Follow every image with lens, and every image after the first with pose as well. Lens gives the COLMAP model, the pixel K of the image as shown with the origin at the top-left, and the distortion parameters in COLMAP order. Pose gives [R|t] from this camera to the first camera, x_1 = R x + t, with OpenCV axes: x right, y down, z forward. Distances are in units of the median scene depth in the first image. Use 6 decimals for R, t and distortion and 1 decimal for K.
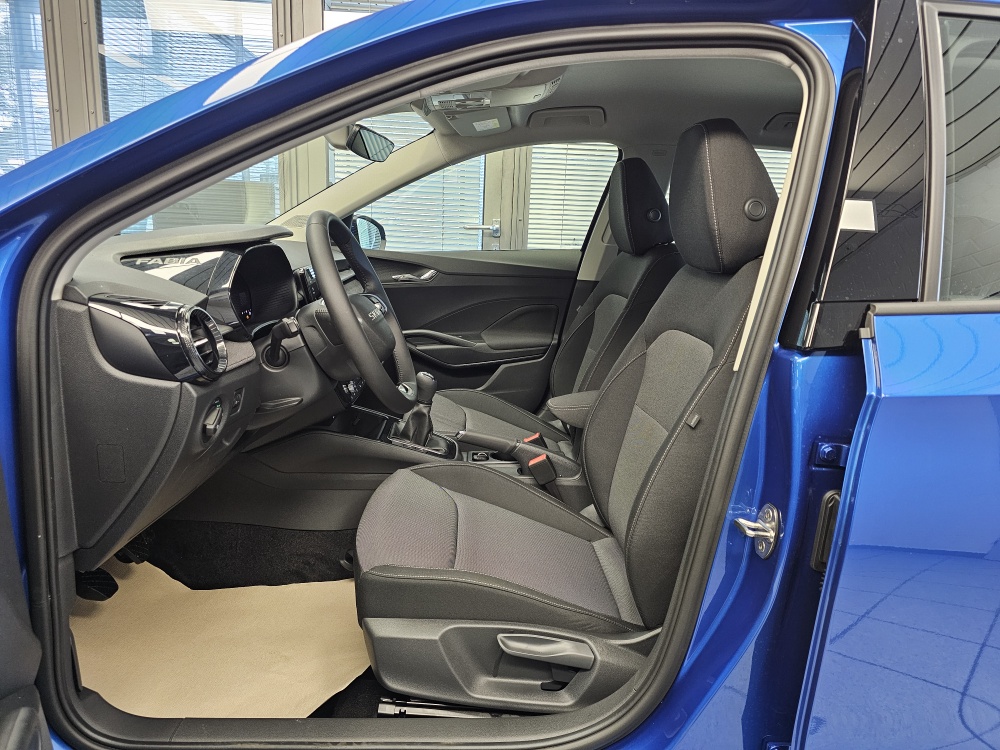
lens RADIAL K [[668.8, 0, 500.0], [0, 668.8, 370.2], [0, 0, 1]] dist [0.030978, -0.002147]
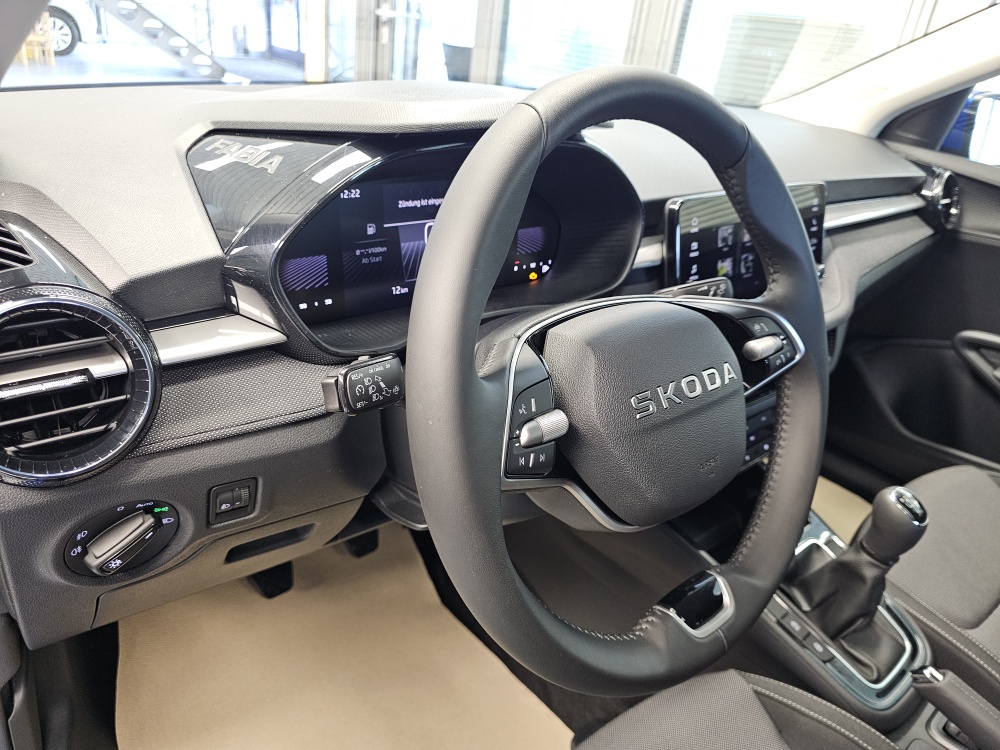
lens RADIAL K [[673.0, 0, 500.0], [0, 673.0, 375.0], [0, 0, 1]] dist [0.036249, -0.045218]
pose [[0.617206, 0.389184, -0.683807, -0.011983], [-0.248900, 0.921043, 0.299548, -0.196150], [0.746395, -0.014683, 0.665341, 0.794144]]
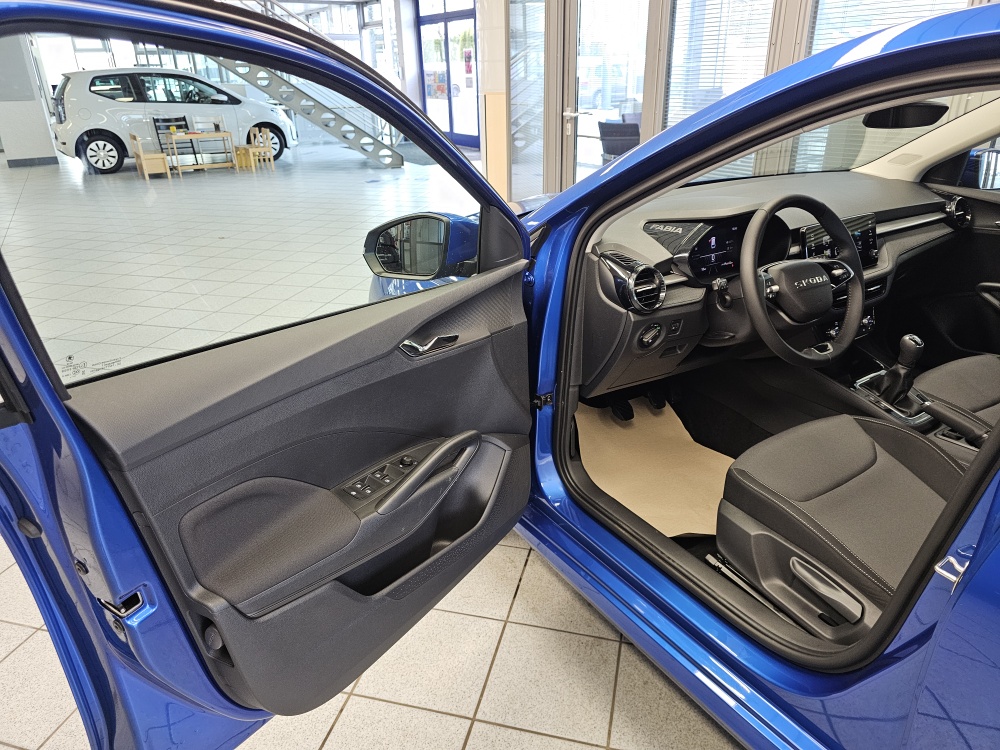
lens RADIAL K [[673.0, 0, 500.0], [0, 673.0, 375.0], [0, 0, 1]] dist [0.036249, -0.045218]
pose [[0.498401, 0.309328, -0.809884, 0.652725], [-0.143590, 0.950731, 0.274759, -0.204890], [0.854973, -0.020649, 0.518262, -0.129538]]
